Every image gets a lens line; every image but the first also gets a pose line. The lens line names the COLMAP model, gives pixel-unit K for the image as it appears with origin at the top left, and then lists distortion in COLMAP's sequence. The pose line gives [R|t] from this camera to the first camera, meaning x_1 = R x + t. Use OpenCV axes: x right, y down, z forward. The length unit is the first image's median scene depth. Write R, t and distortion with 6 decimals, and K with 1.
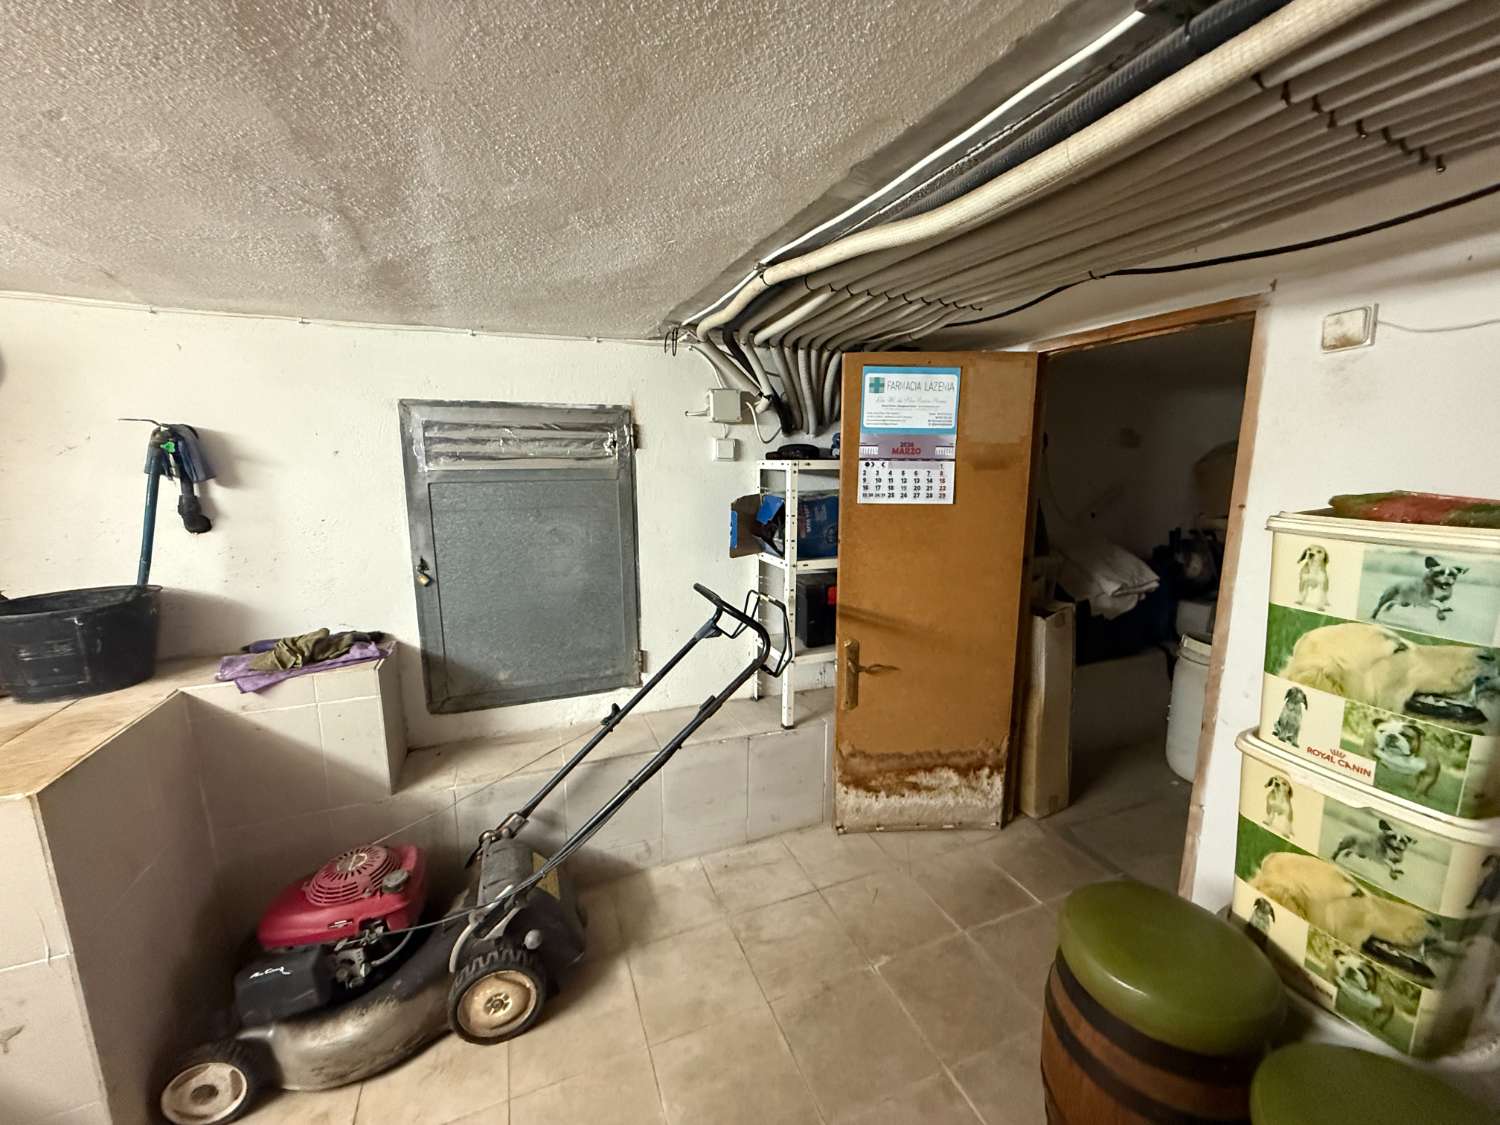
lens RADIAL K [[594.3, 0, 738.1], [0, 594.3, 561.9], [0, 0, 1]] dist [0.000439, 0.000026]
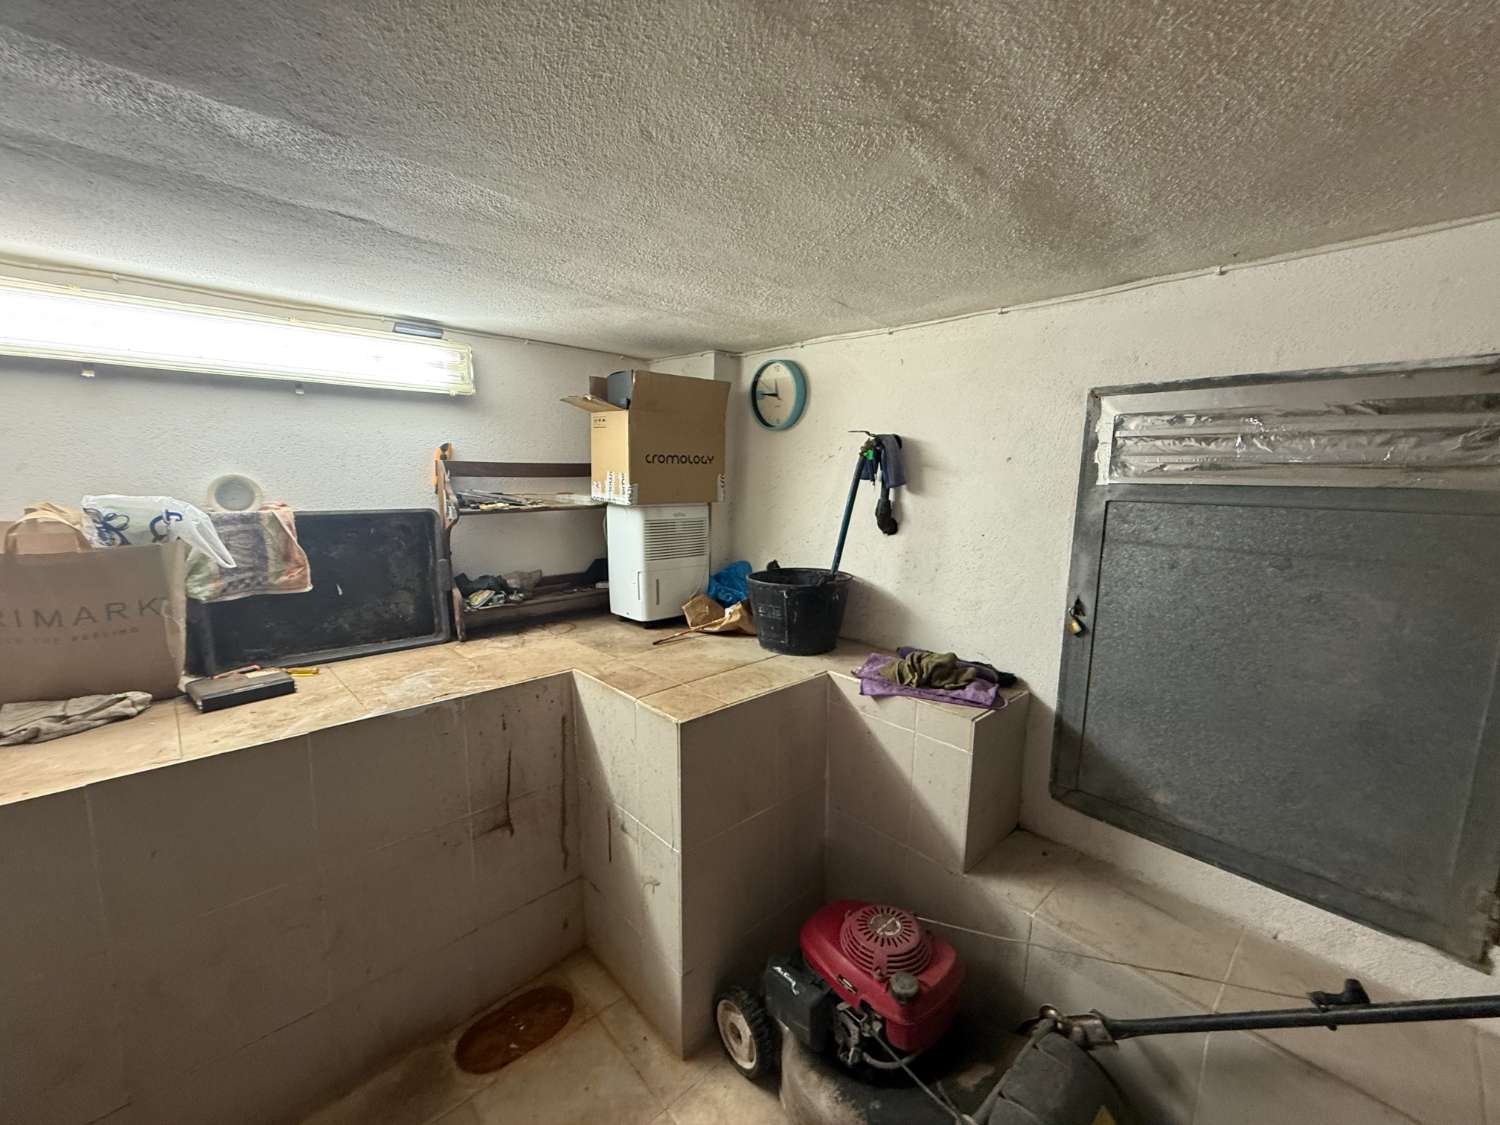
lens RADIAL K [[594.3, 0, 750.2], [0, 594.3, 563.8], [0, 0, 1]] dist [0.000439, 0.000026]
pose [[0.367125, 0.153270, -0.917457, -0.000202], [-0.167662, 0.981080, 0.096808, -0.058779], [0.914936, 0.118282, 0.385877, 0.360477]]
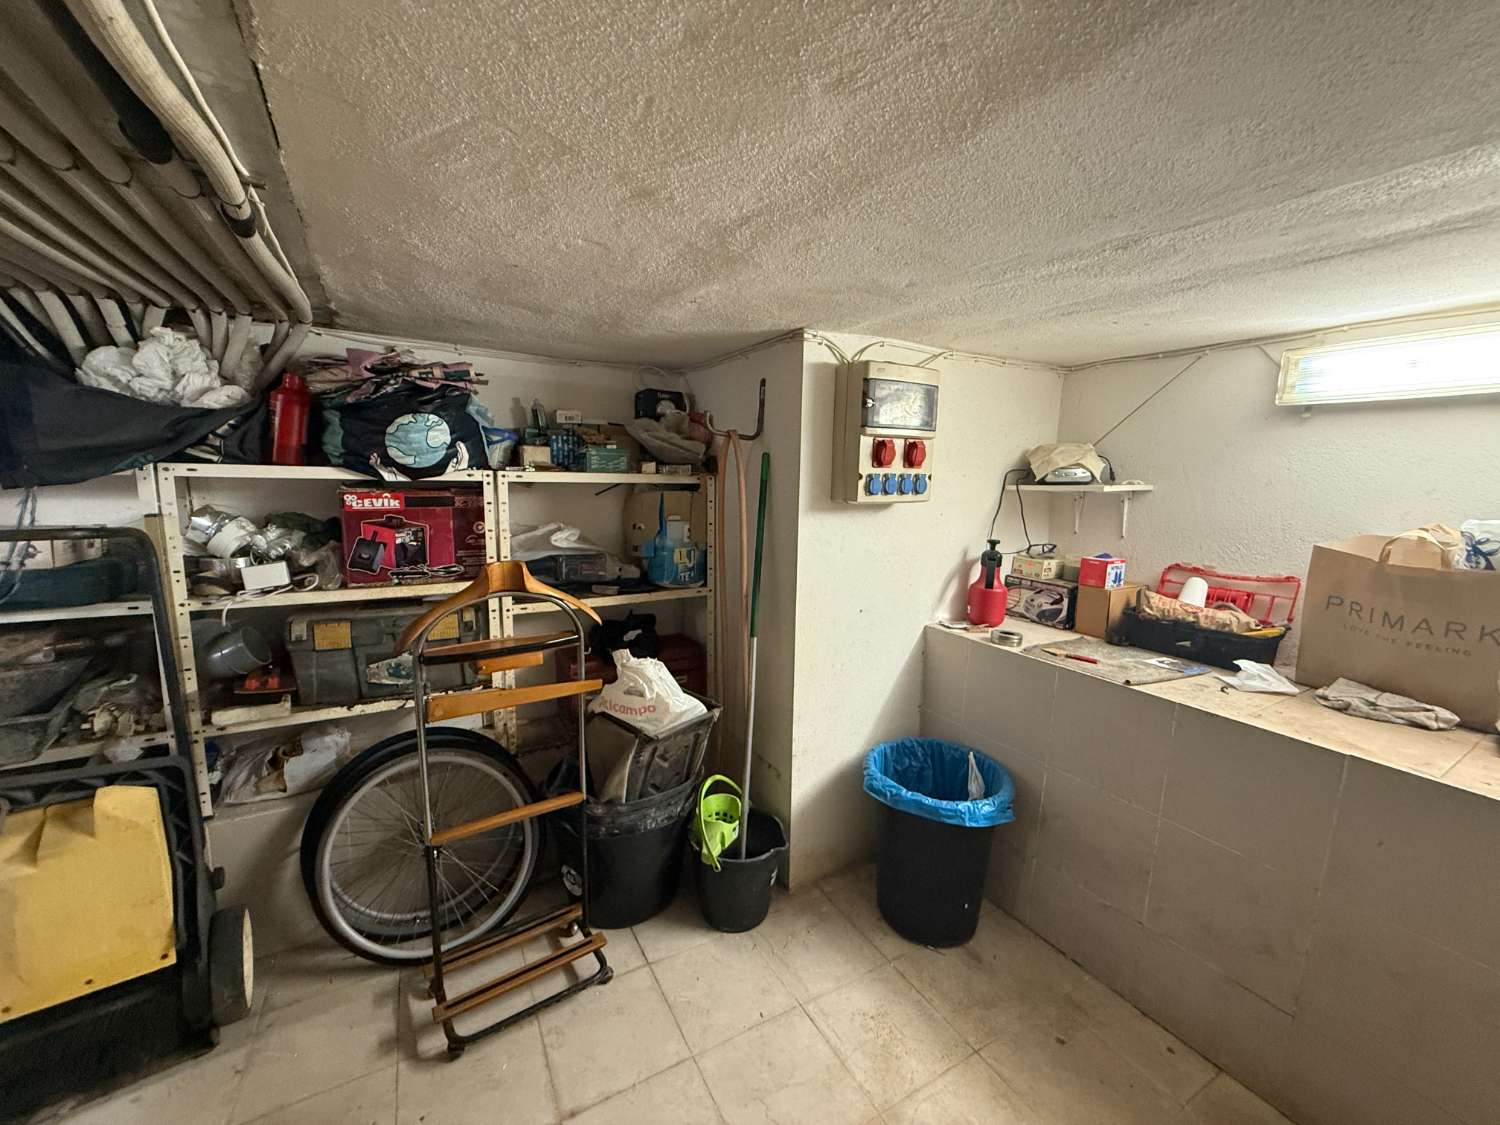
lens RADIAL K [[594.3, 0, 744.9], [0, 594.3, 563.4], [0, 0, 1]] dist [0.000439, 0.000026]
pose [[-0.988794, 0.008378, -0.149049, 0.069885], [-0.038536, 0.950262, 0.309059, -0.083978], [0.144224, 0.311340, -0.939291, 0.502642]]
